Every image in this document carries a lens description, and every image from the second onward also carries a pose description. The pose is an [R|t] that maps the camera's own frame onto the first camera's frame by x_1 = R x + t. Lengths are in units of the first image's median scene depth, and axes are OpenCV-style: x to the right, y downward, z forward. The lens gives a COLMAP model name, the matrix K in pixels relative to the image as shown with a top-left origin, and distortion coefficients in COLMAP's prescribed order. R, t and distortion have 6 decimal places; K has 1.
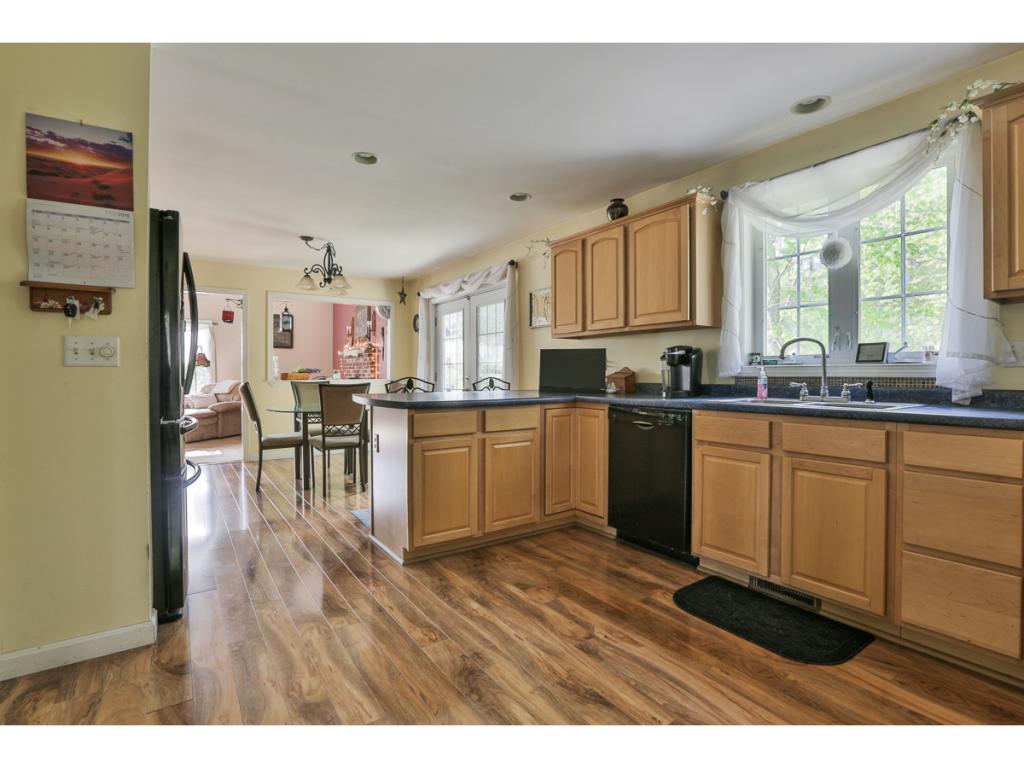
lens RADIAL K [[488.6, 0, 508.4], [0, 488.6, 376.7], [0, 0, 1]] dist [-0.027887, 0.002573]
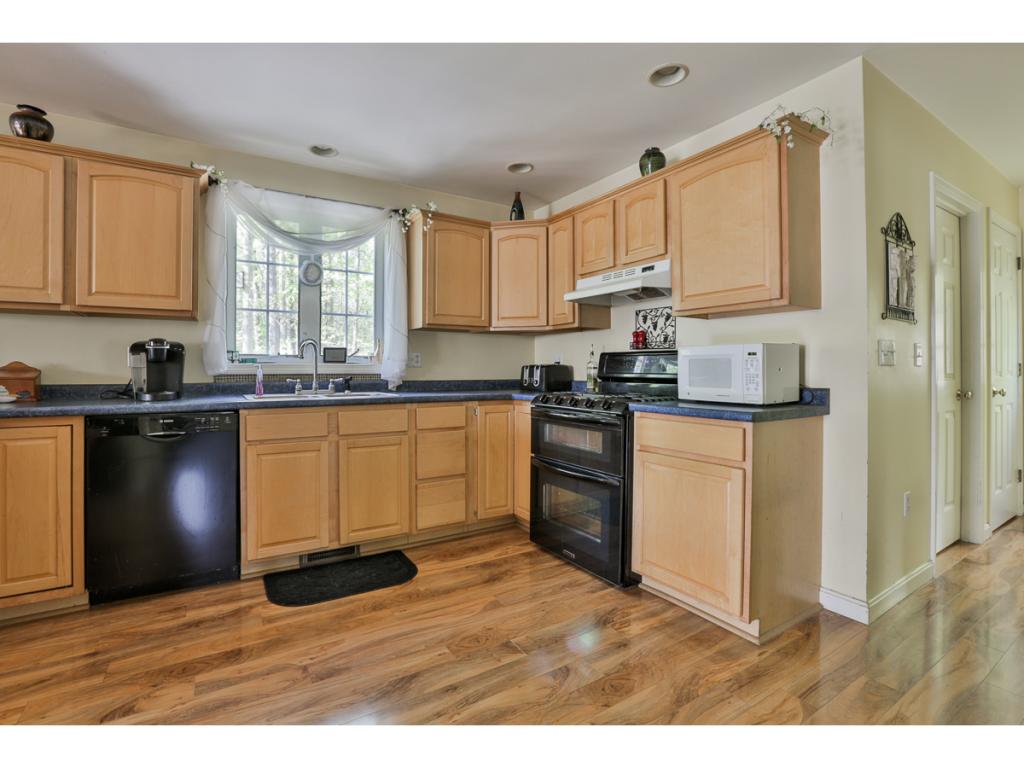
lens RADIAL K [[488.6, 0, 506.2], [0, 488.6, 368.2], [0, 0, 1]] dist [-0.027887, 0.002573]
pose [[0.043789, 0.000736, 0.999041, -0.570789], [0.003438, 0.999994, -0.000887, -0.011713], [-0.999035, 0.003473, 0.043786, 0.479786]]
